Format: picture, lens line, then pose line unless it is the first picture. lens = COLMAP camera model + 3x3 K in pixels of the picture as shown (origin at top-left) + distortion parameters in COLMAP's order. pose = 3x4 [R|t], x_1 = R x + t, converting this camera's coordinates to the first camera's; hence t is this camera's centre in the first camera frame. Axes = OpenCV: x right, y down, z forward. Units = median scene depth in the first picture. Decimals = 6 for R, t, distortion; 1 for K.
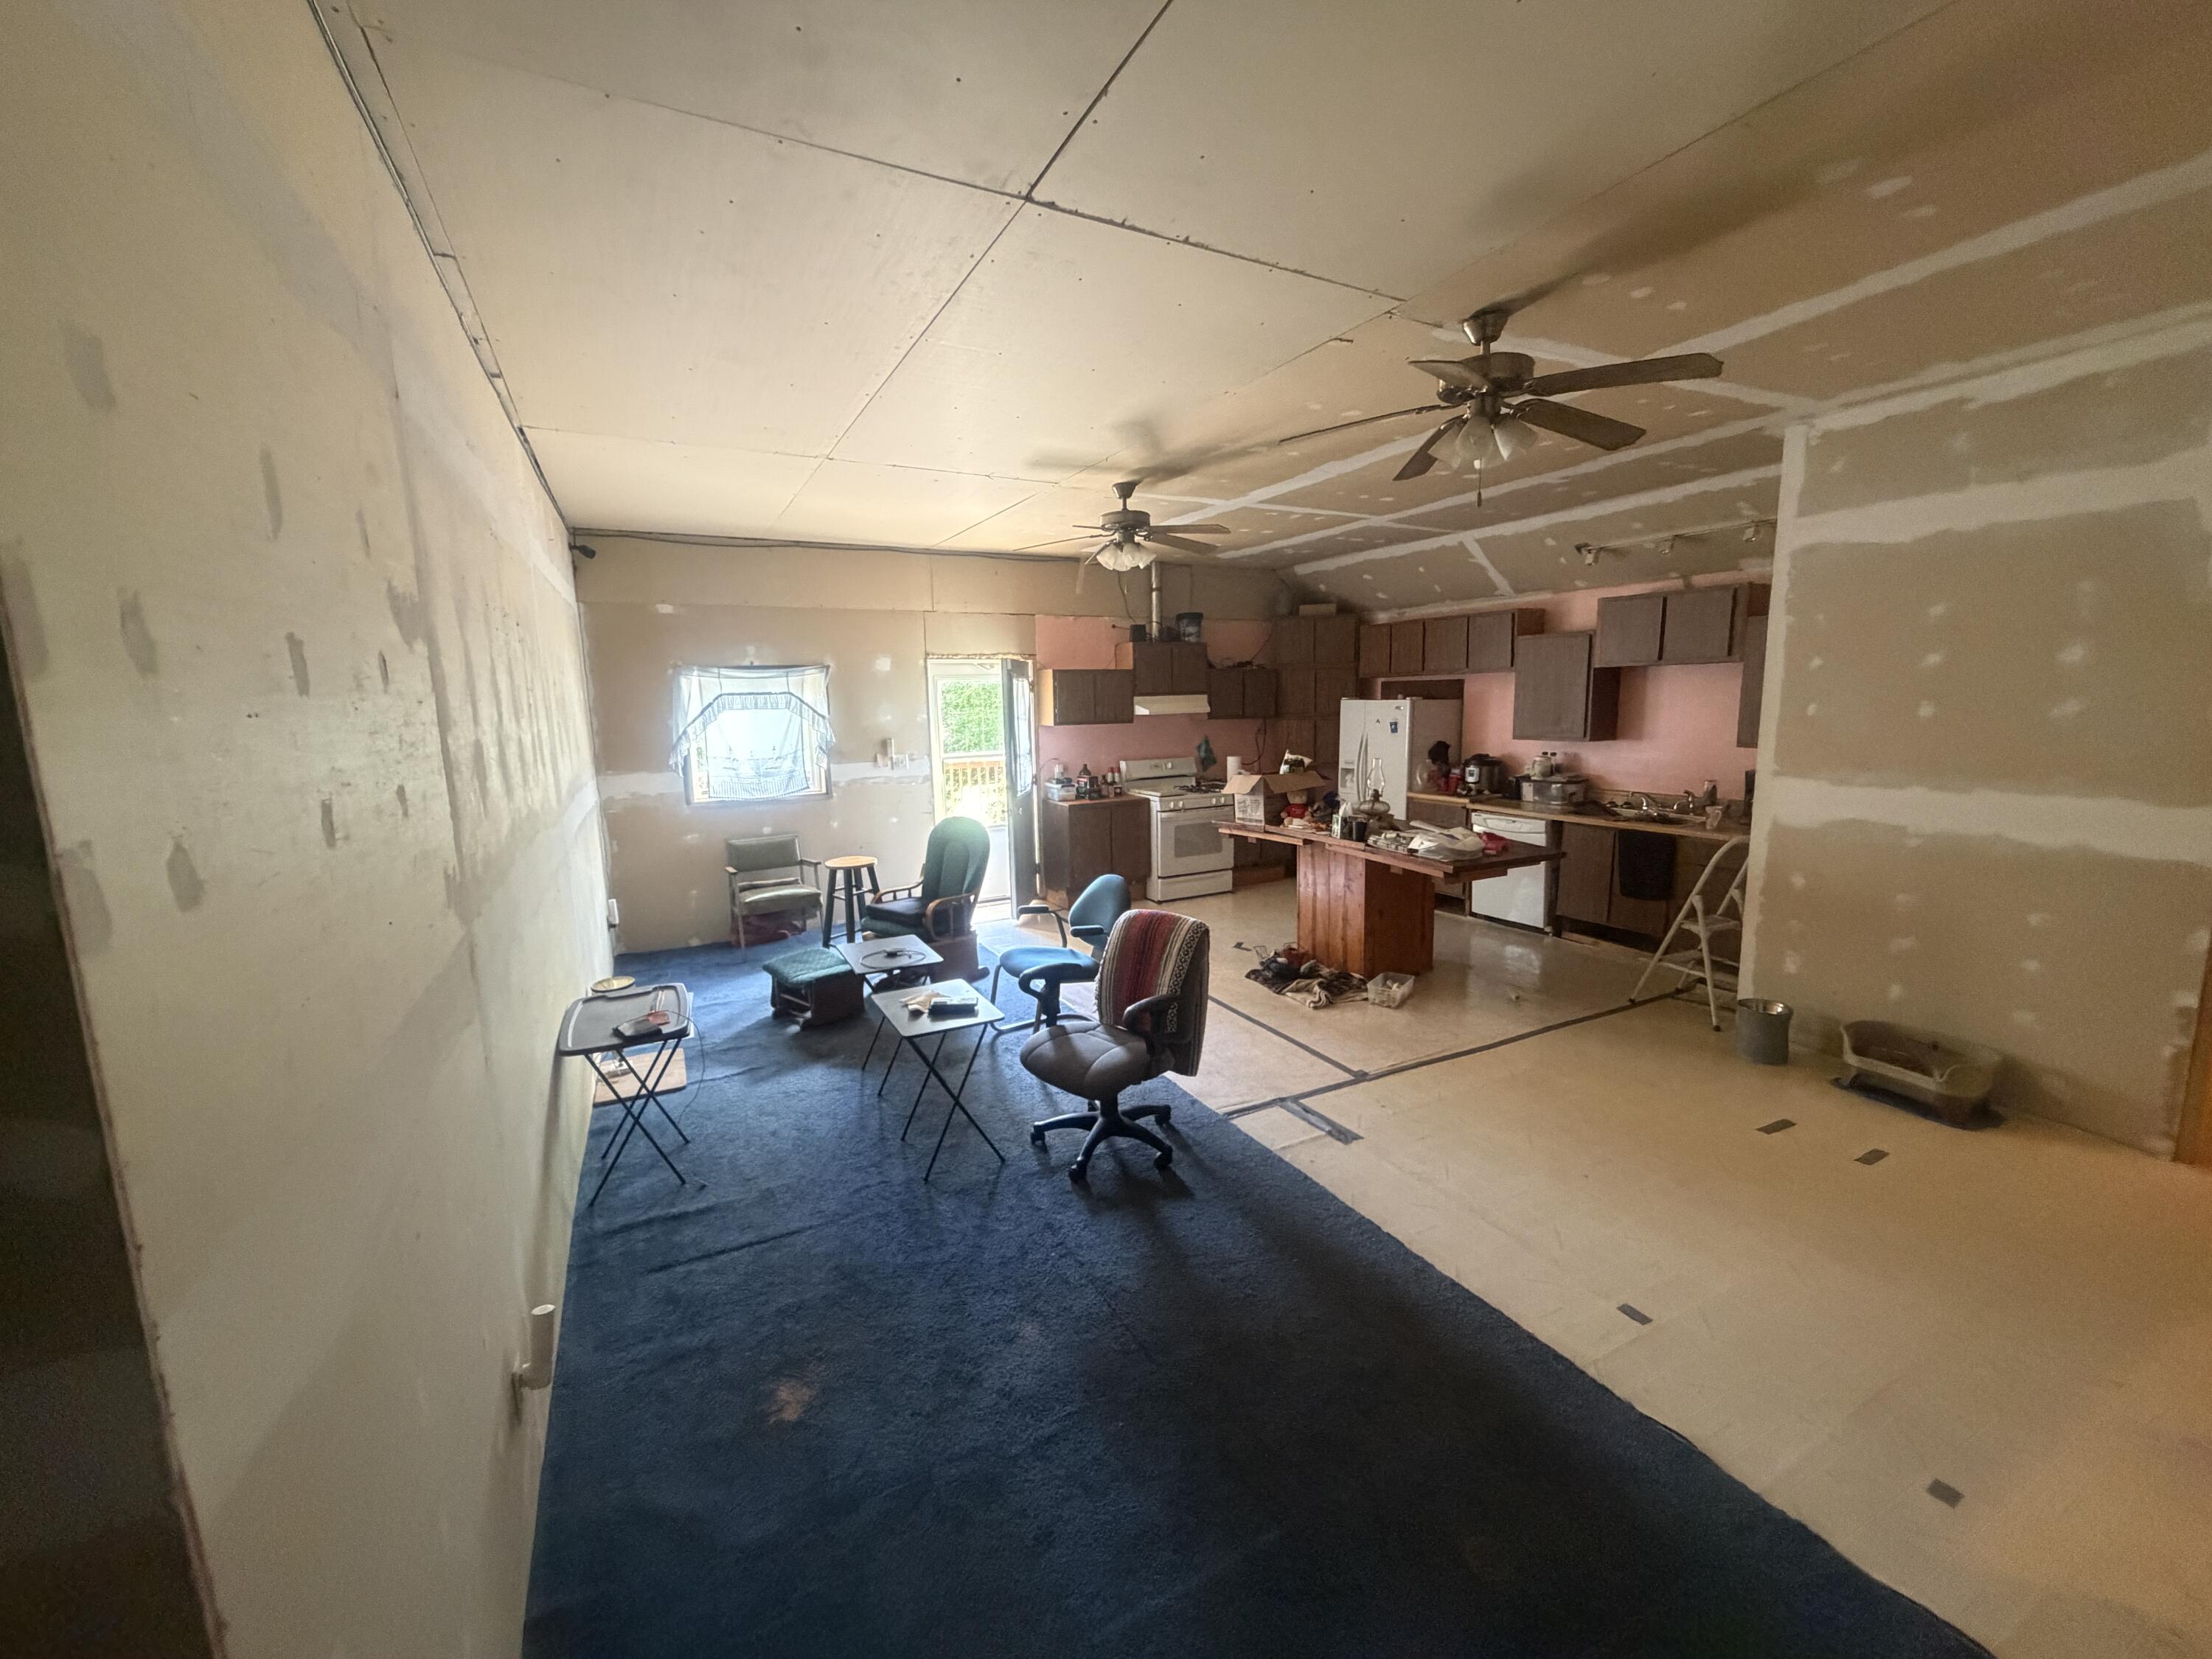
lens RADIAL K [[886.5, 0, 1107.0], [0, 886.5, 838.0], [0, 0, 1]] dist [0.002084, -0.000464]
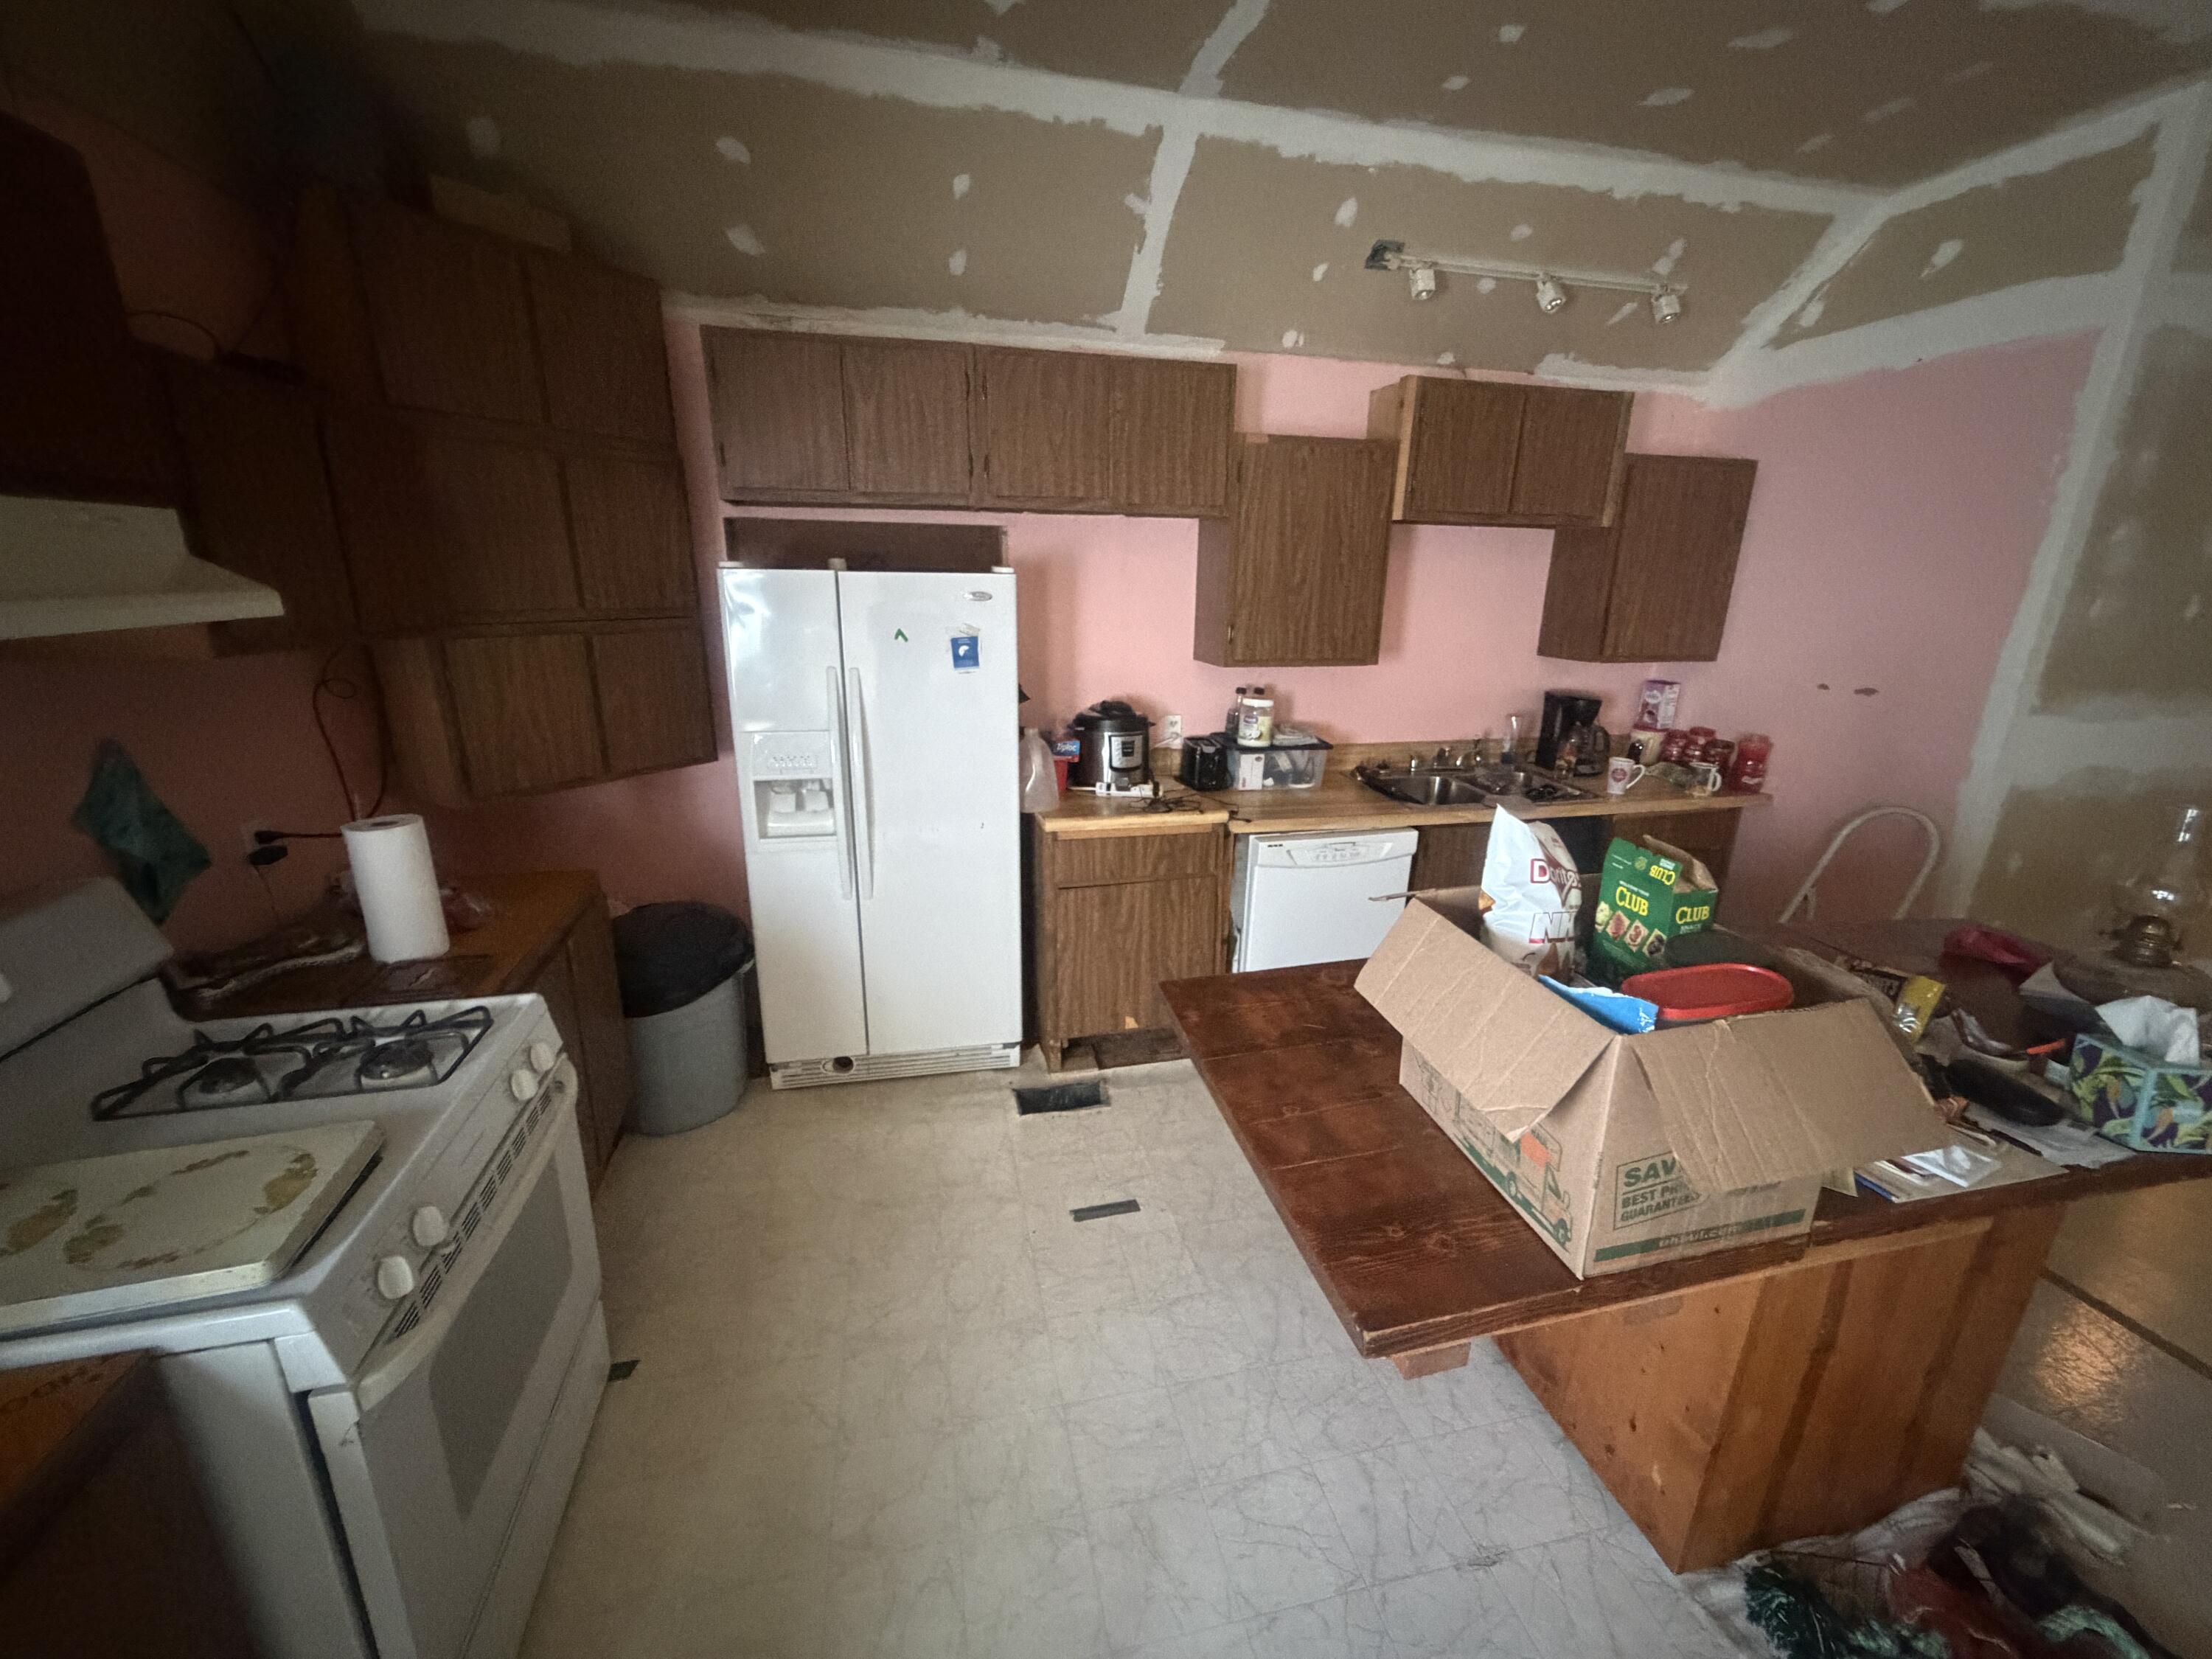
lens RADIAL K [[886.5, 0, 1110.7], [0, 886.5, 830.3], [0, 0, 1]] dist [0.002084, -0.000464]
pose [[0.222659, -0.249641, 0.942392, -0.017474], [0.129496, 0.965666, 0.225210, -0.147854], [-0.966258, 0.071891, 0.247342, 0.993796]]
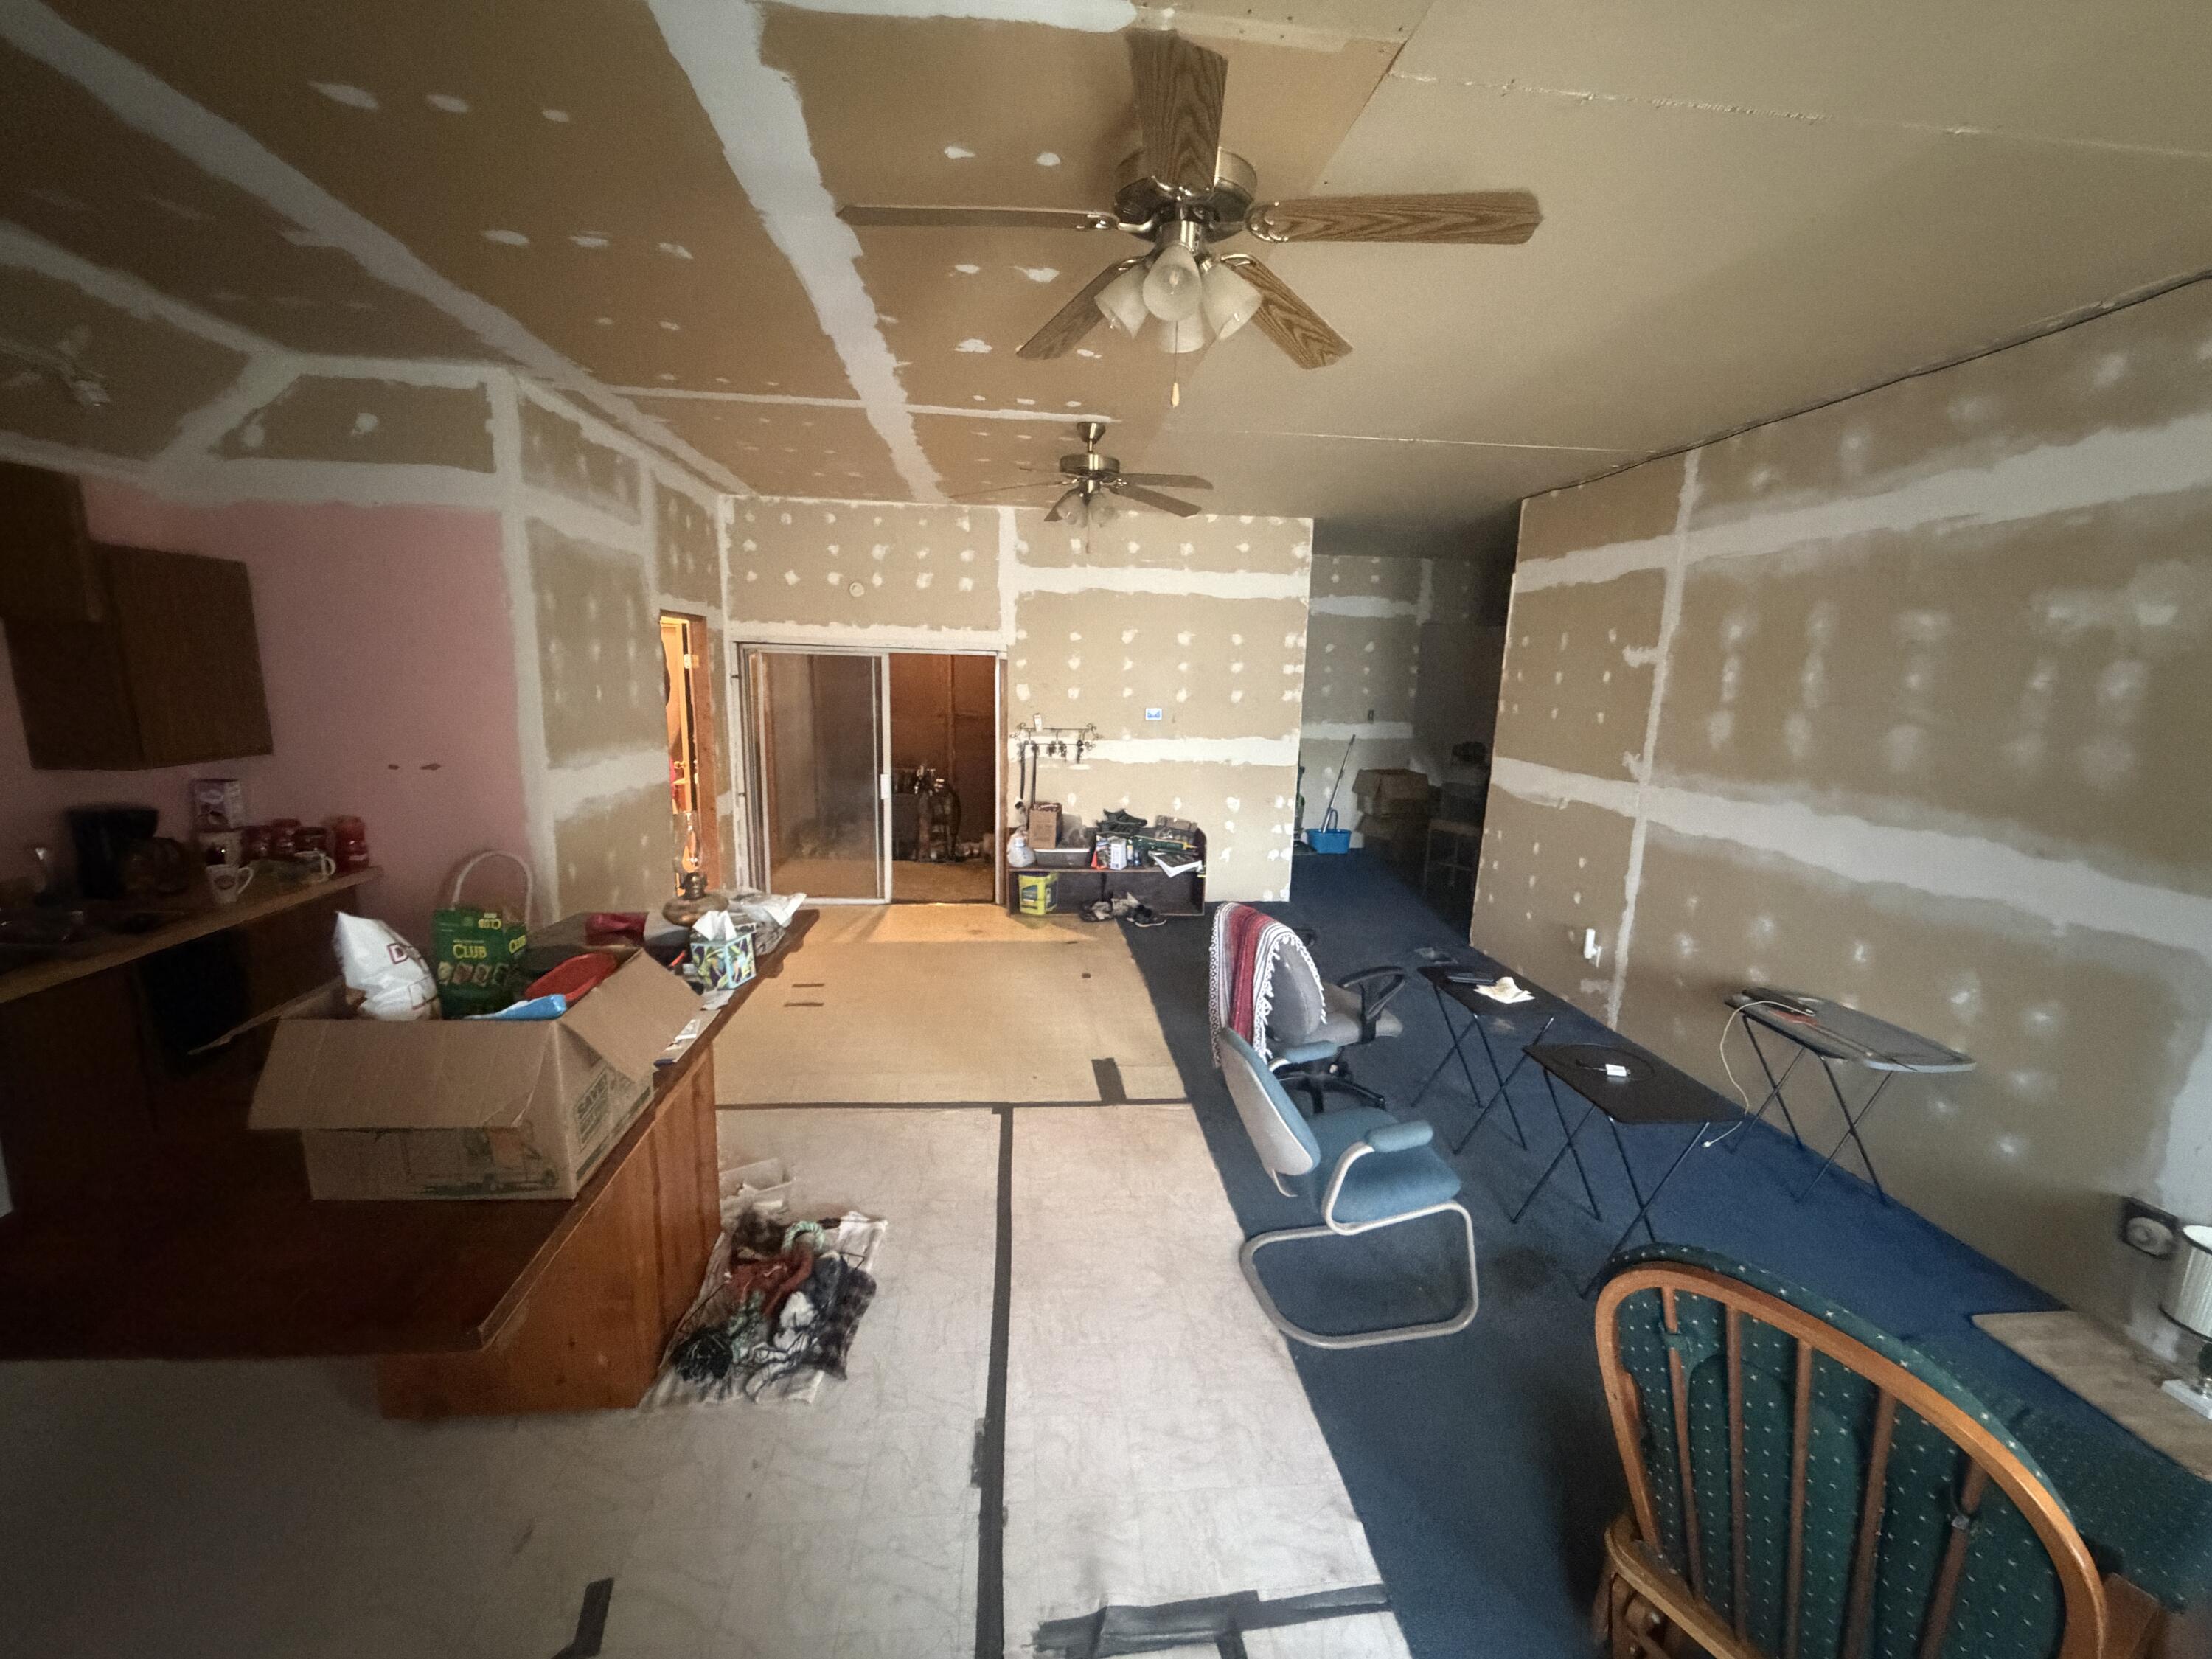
lens RADIAL K [[886.5, 0, 1100.3], [0, 886.5, 832.7], [0, 0, 1]] dist [0.002084, -0.000464]
pose [[-0.935824, -0.065603, 0.346308, -0.077007], [0.049889, 0.947981, 0.314394, -0.182424], [-0.348918, 0.311494, -0.883871, 1.097062]]
